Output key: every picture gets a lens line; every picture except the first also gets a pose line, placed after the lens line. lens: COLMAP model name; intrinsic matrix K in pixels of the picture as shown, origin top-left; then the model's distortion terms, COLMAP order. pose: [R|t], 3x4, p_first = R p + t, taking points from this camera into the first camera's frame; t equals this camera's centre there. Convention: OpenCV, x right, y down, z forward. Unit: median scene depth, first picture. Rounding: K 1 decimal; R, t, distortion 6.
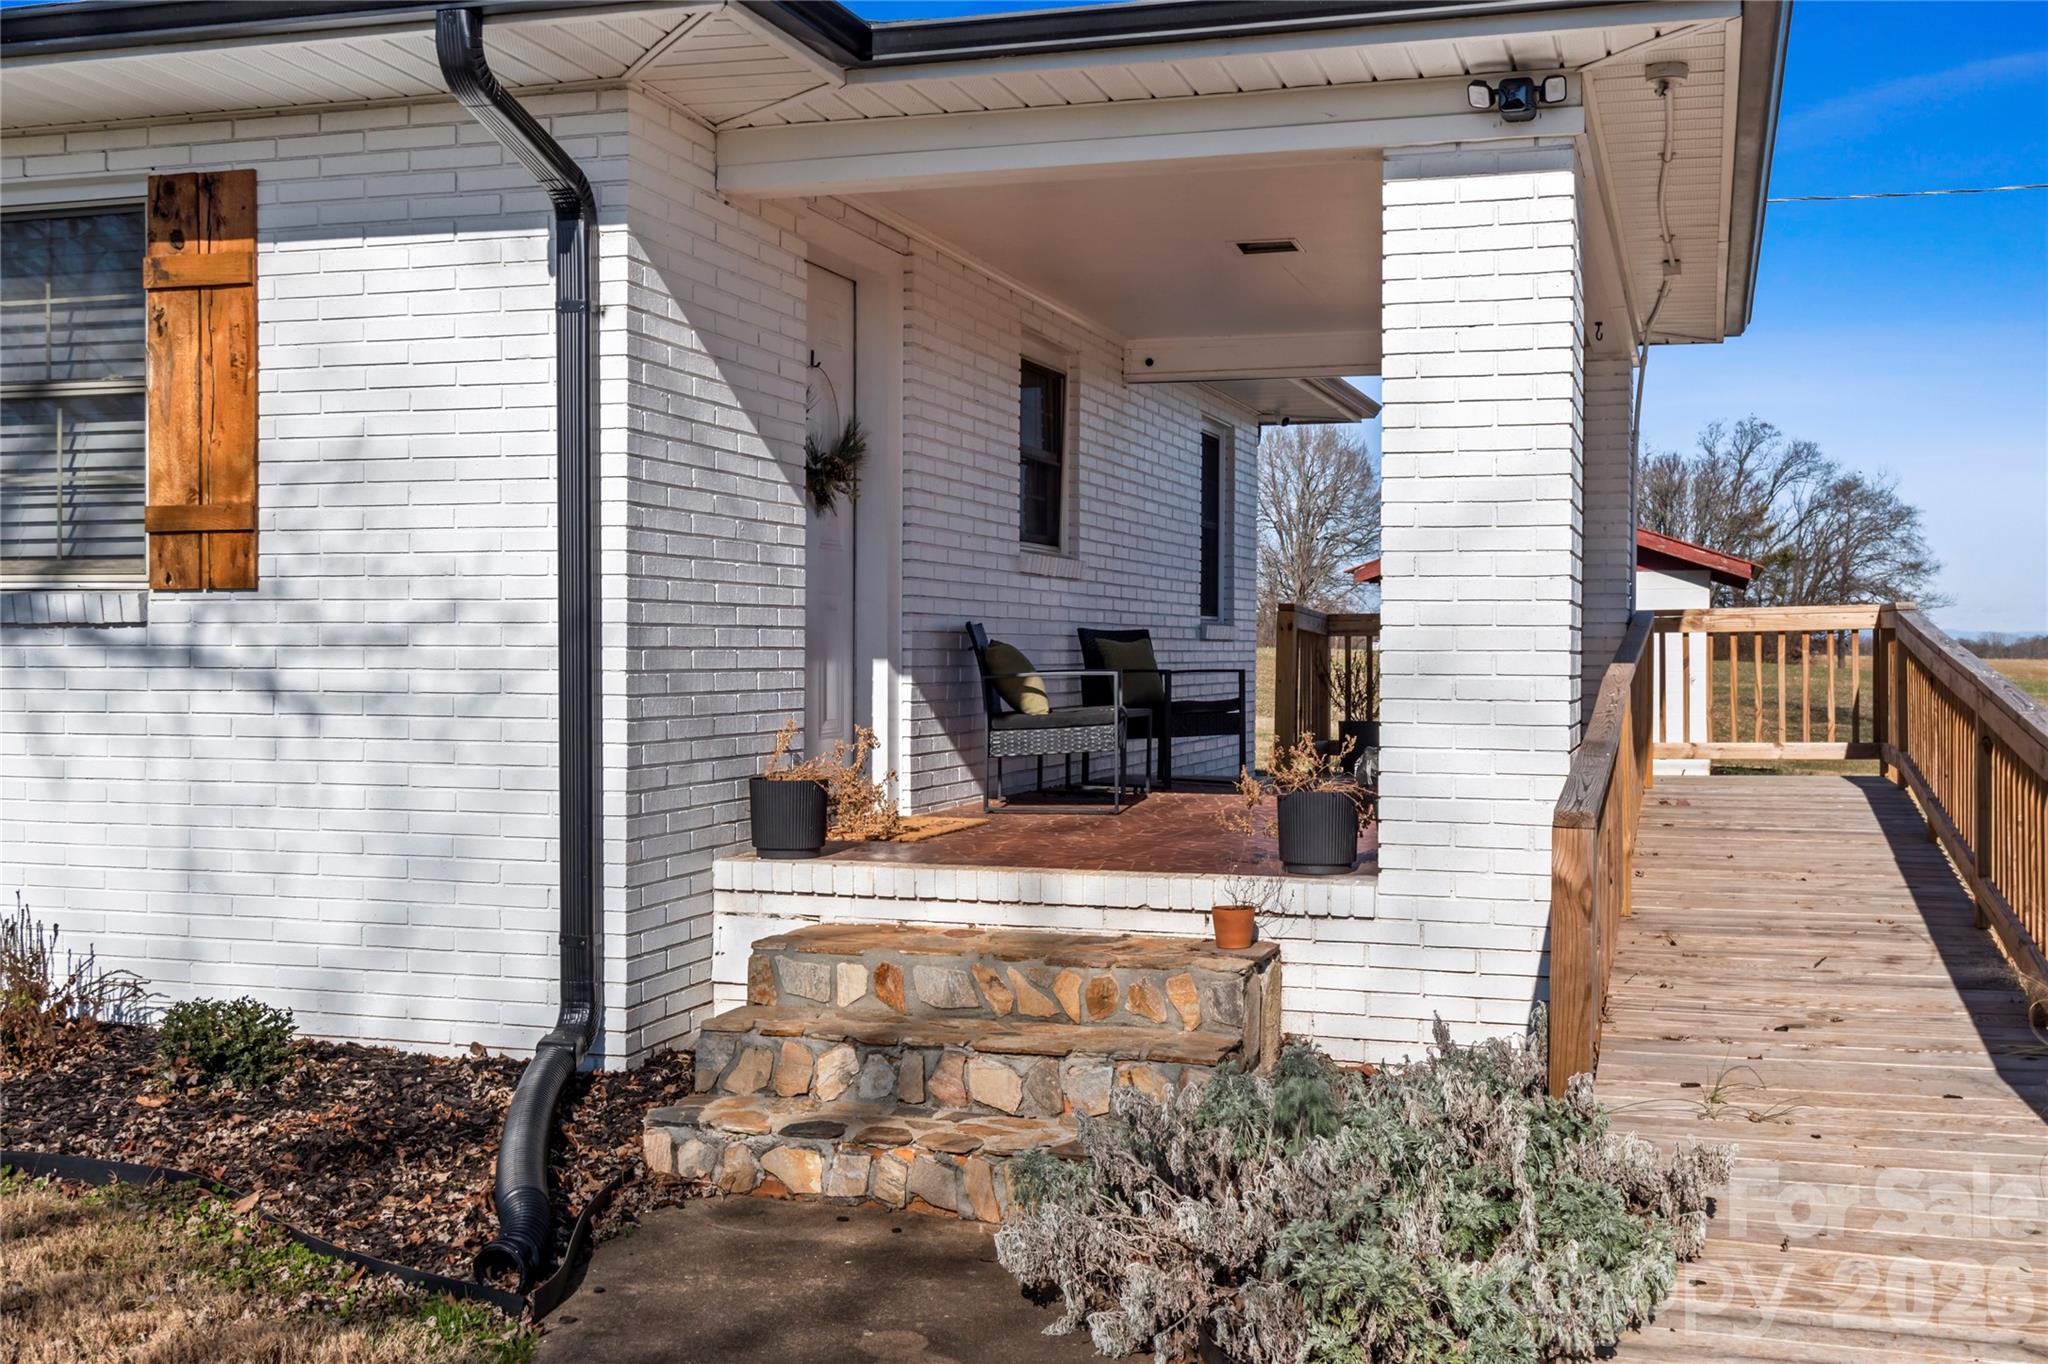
lens RADIAL K [[2149.8, 0, 1026.0], [0, 2149.8, 678.4], [0, 0, 1]] dist [-0.002679, 0.000000]
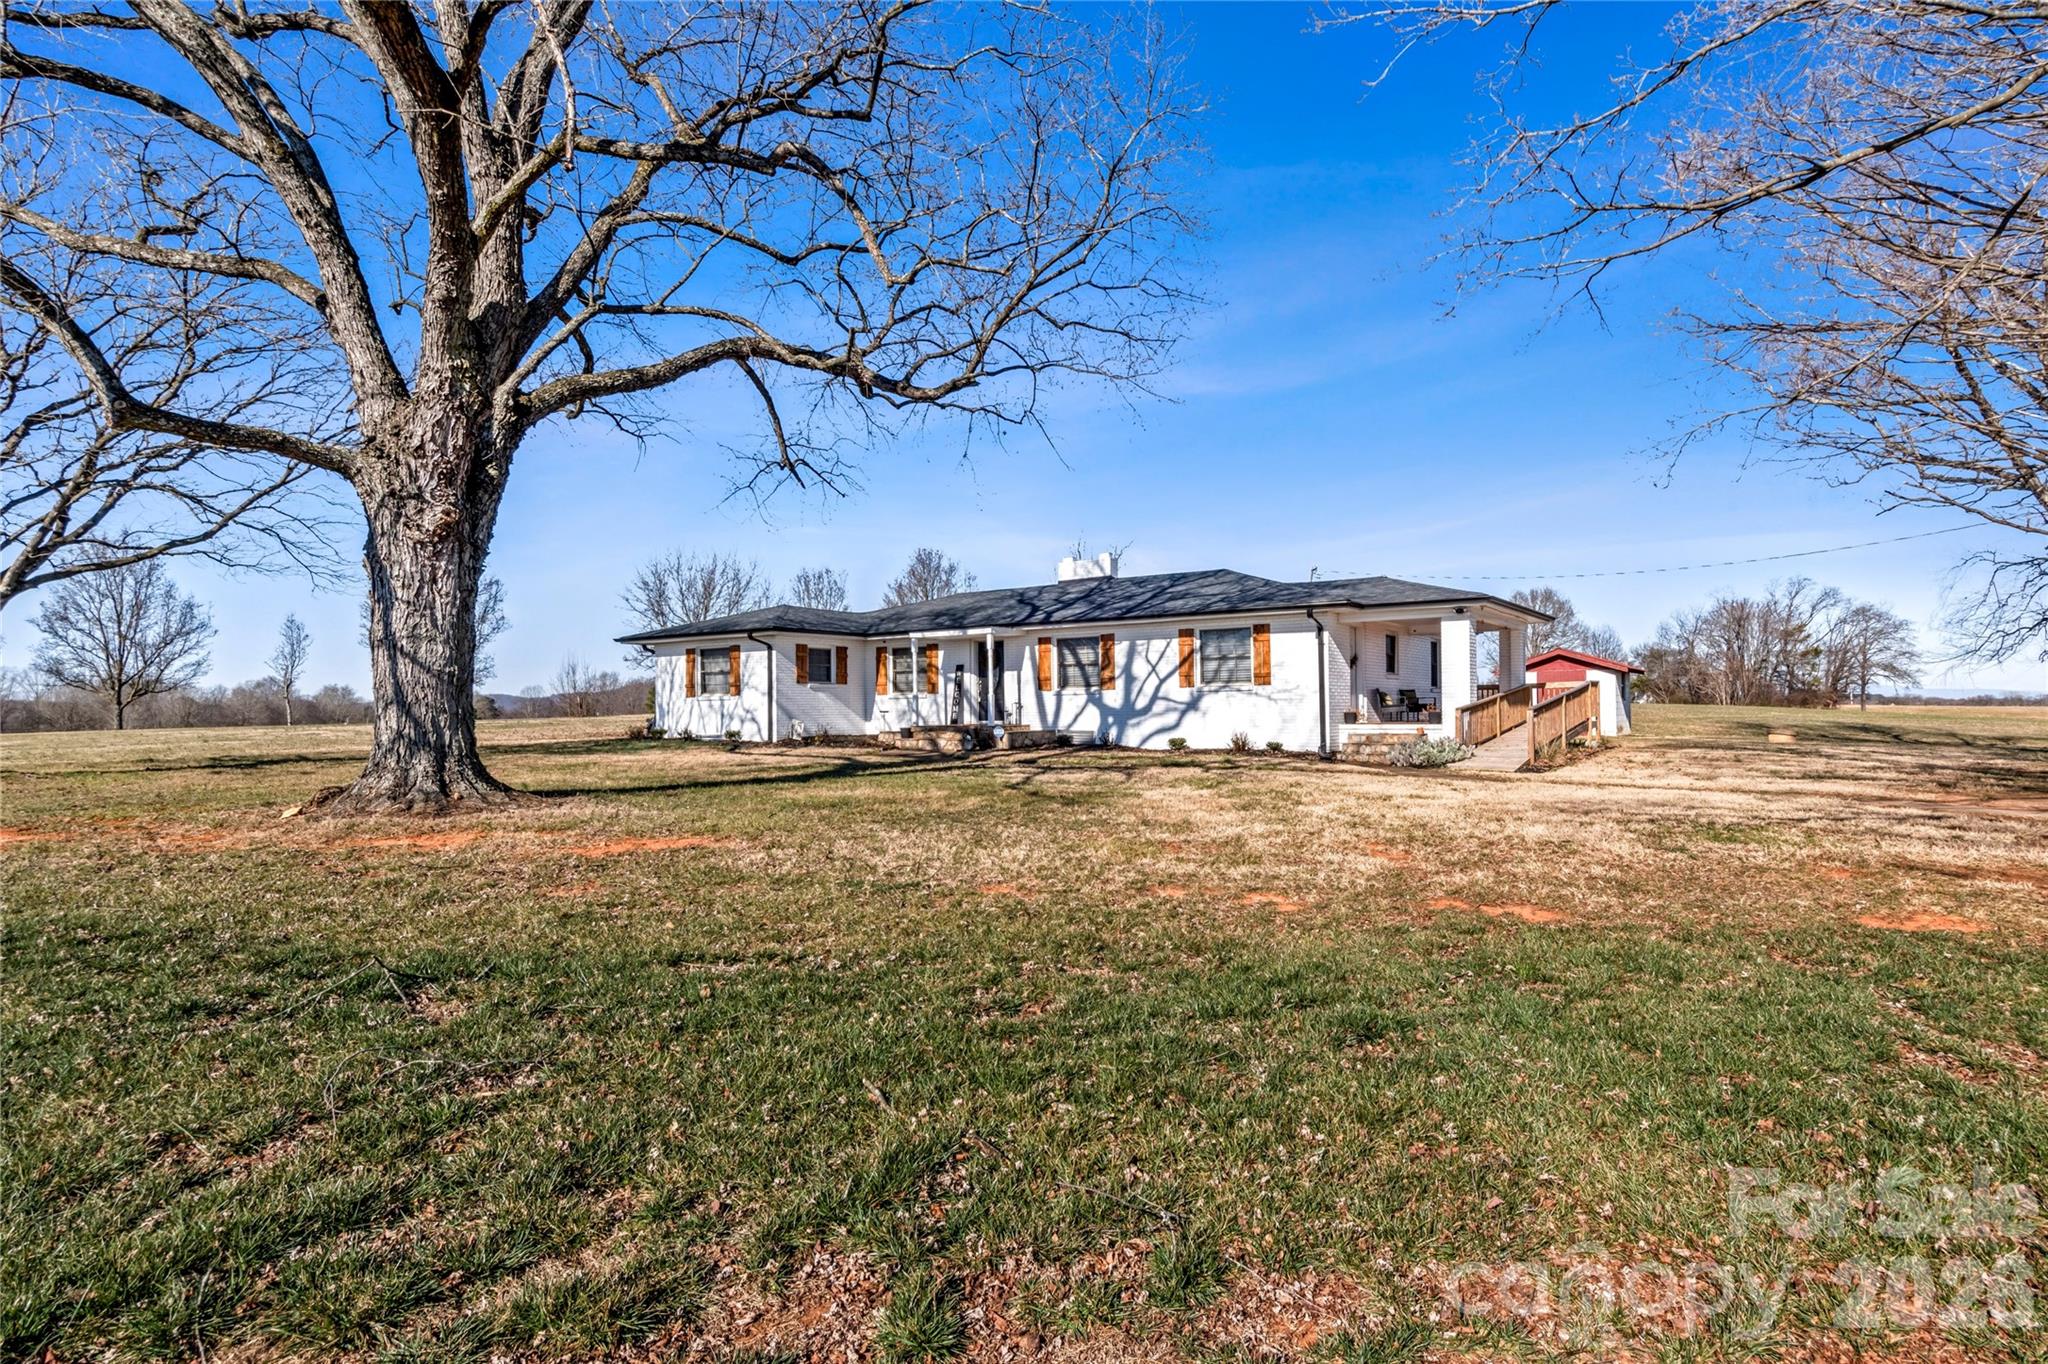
lens RADIAL K [[1080.3, 0, 1032.9], [0, 1080.3, 694.2], [0, 0, 1]] dist [-0.020178, -0.001740]
pose [[0.950157, -0.015556, -0.311384, -0.003773], [0.006784, 0.999550, -0.029234, 0.058324], [0.311699, 0.025664, 0.949834, -1.694652]]
